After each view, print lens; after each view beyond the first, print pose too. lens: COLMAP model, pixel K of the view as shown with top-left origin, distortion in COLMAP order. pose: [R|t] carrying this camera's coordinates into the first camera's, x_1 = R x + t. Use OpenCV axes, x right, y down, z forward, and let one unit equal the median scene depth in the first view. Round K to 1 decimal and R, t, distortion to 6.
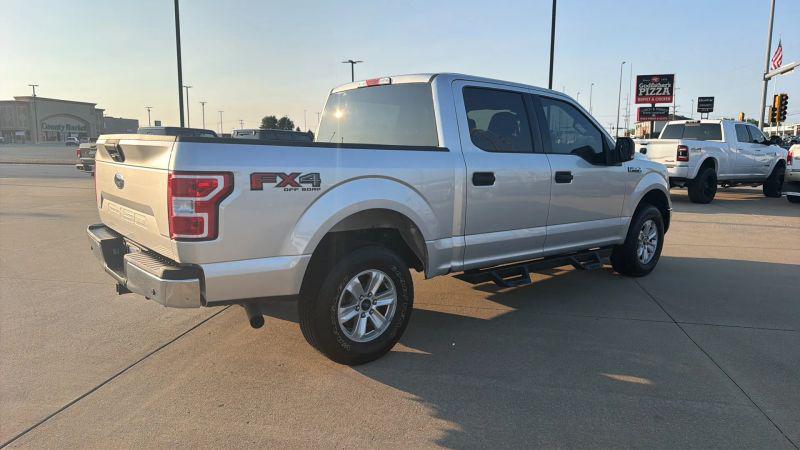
lens RADIAL K [[540.7, 0, 391.8], [0, 540.7, 222.8], [0, 0, 1]] dist [0.074735, -0.091669]
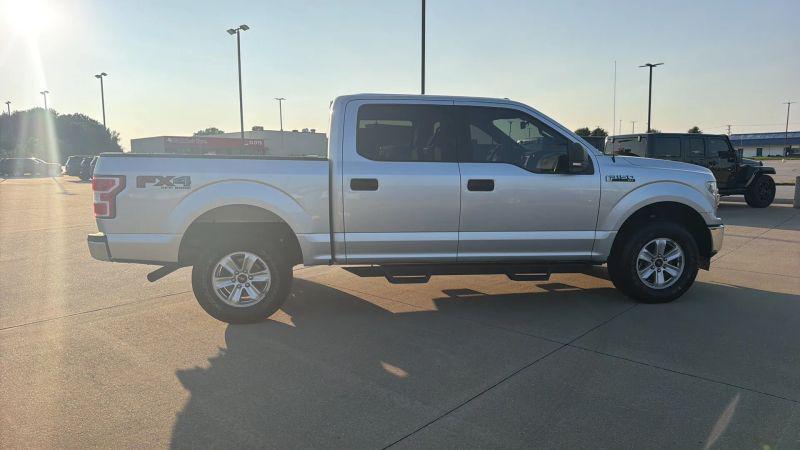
lens RADIAL K [[540.7, 0, 391.8], [0, 540.7, 222.8], [0, 0, 1]] dist [0.074735, -0.091669]
pose [[0.842308, 0.046896, -0.536952, 0.905478], [-0.060461, 0.998141, -0.007669, 0.005204], [0.535594, 0.038924, 0.843578, 0.080444]]
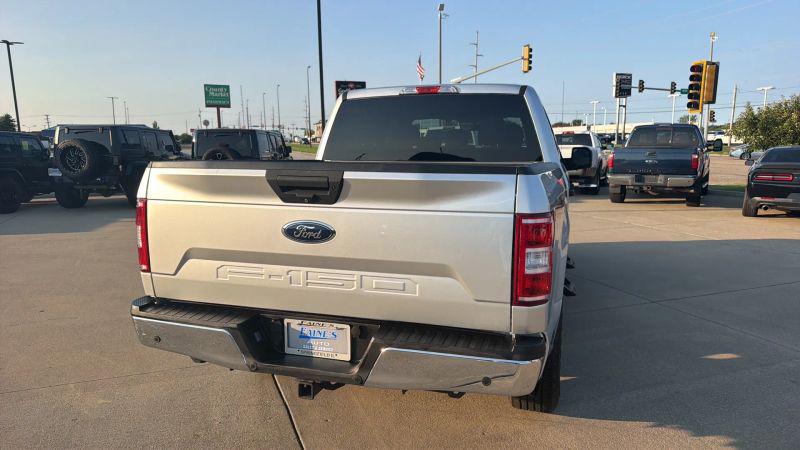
lens RADIAL K [[546.3, 0, 395.6], [0, 546.3, 224.9], [0, 0, 1]] dist [0.017053, -0.004372]
pose [[0.839373, -0.092219, 0.535675, -0.710720], [0.088831, 0.995526, 0.032192, -0.090379], [-0.536248, 0.020563, 0.843810, 0.349325]]
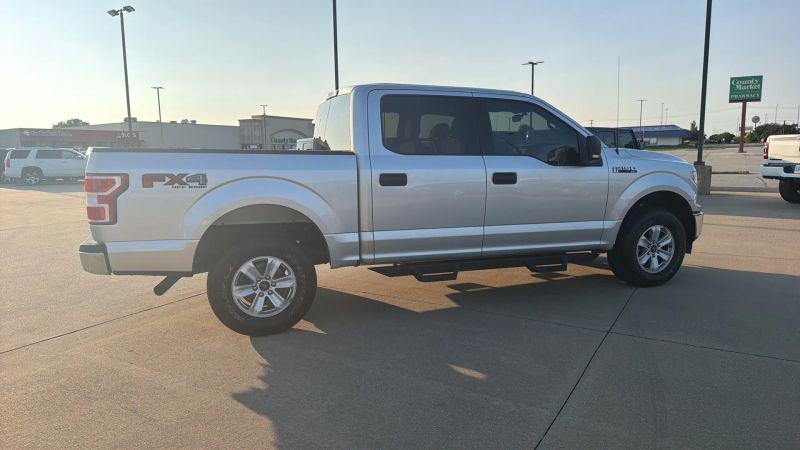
lens RADIAL K [[540.7, 0, 391.8], [0, 540.7, 222.8], [0, 0, 1]] dist [0.074735, -0.091669]
pose [[0.935460, 0.023998, -0.352616, 0.597437], [-0.027290, 0.999618, -0.004367, 0.010967], [0.352377, 0.013708, 0.935758, -0.012050]]
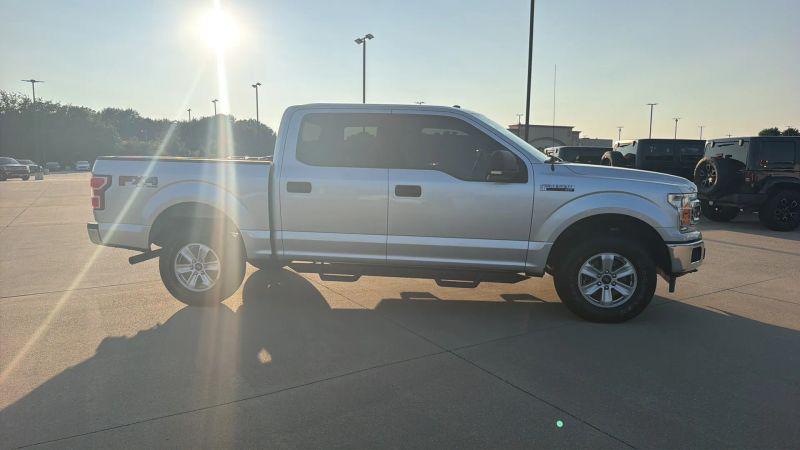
lens RADIAL K [[543.8, 0, 384.4], [0, 543.8, 217.6], [0, 0, 1]] dist [0.072973, -0.094375]
pose [[0.656120, 0.070144, -0.751389, 1.347737], [-0.103282, 0.994649, 0.002666, -0.038630], [0.747555, 0.075856, 0.659854, 0.357312]]
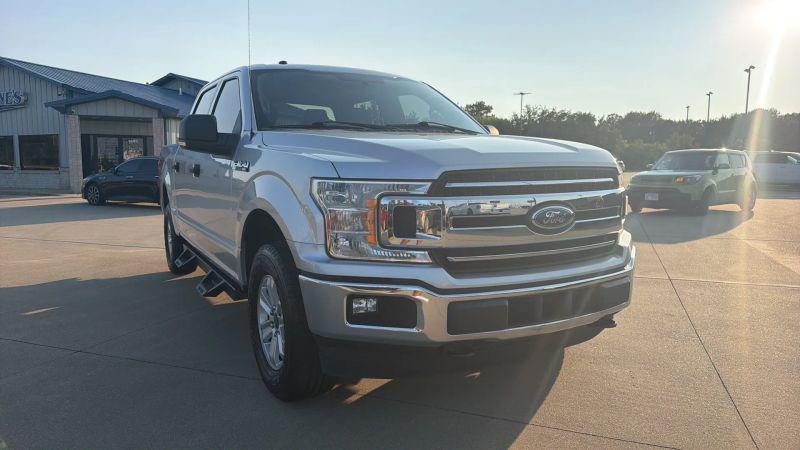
lens RADIAL K [[540.7, 0, 391.8], [0, 540.7, 222.8], [0, 0, 1]] dist [0.074735, -0.091669]
pose [[-0.184661, 0.095659, -0.978136, 1.432830], [-0.139945, 0.982551, 0.122510, -0.194194], [0.972788, 0.159508, -0.168052, 1.858796]]
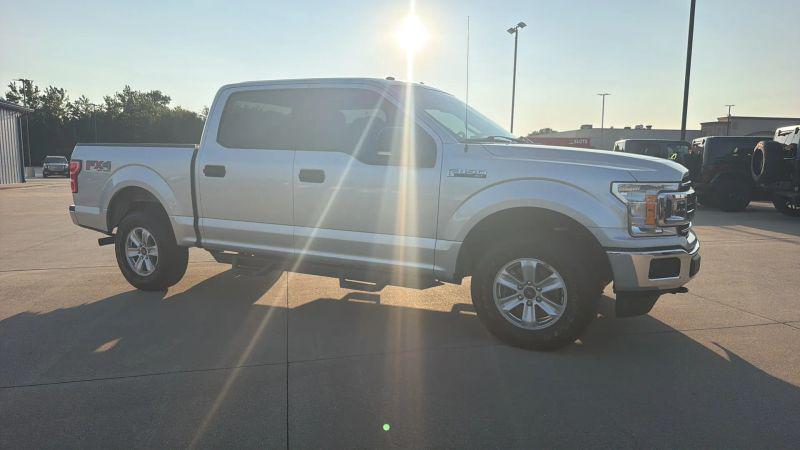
lens RADIAL K [[546.3, 0, 395.6], [0, 546.3, 224.9], [0, 0, 1]] dist [0.017053, -0.004372]
pose [[0.388358, 0.100700, -0.915990, 1.529508], [-0.128981, 0.990166, 0.054169, -0.088089], [0.912437, 0.097108, 0.397527, 0.976244]]
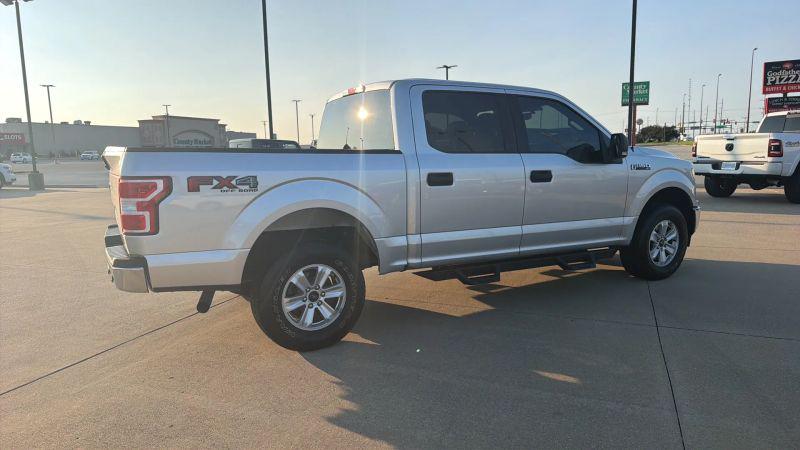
lens RADIAL K [[540.1, 0, 385.9], [0, 540.1, 227.2], [0, 0, 1]] dist [0.075694, -0.082630]
pose [[0.978916, -0.000651, -0.204262, 0.302065], [0.000330, 0.999999, -0.001604, 0.013288], [0.204263, 0.001503, 0.978915, -0.034336]]
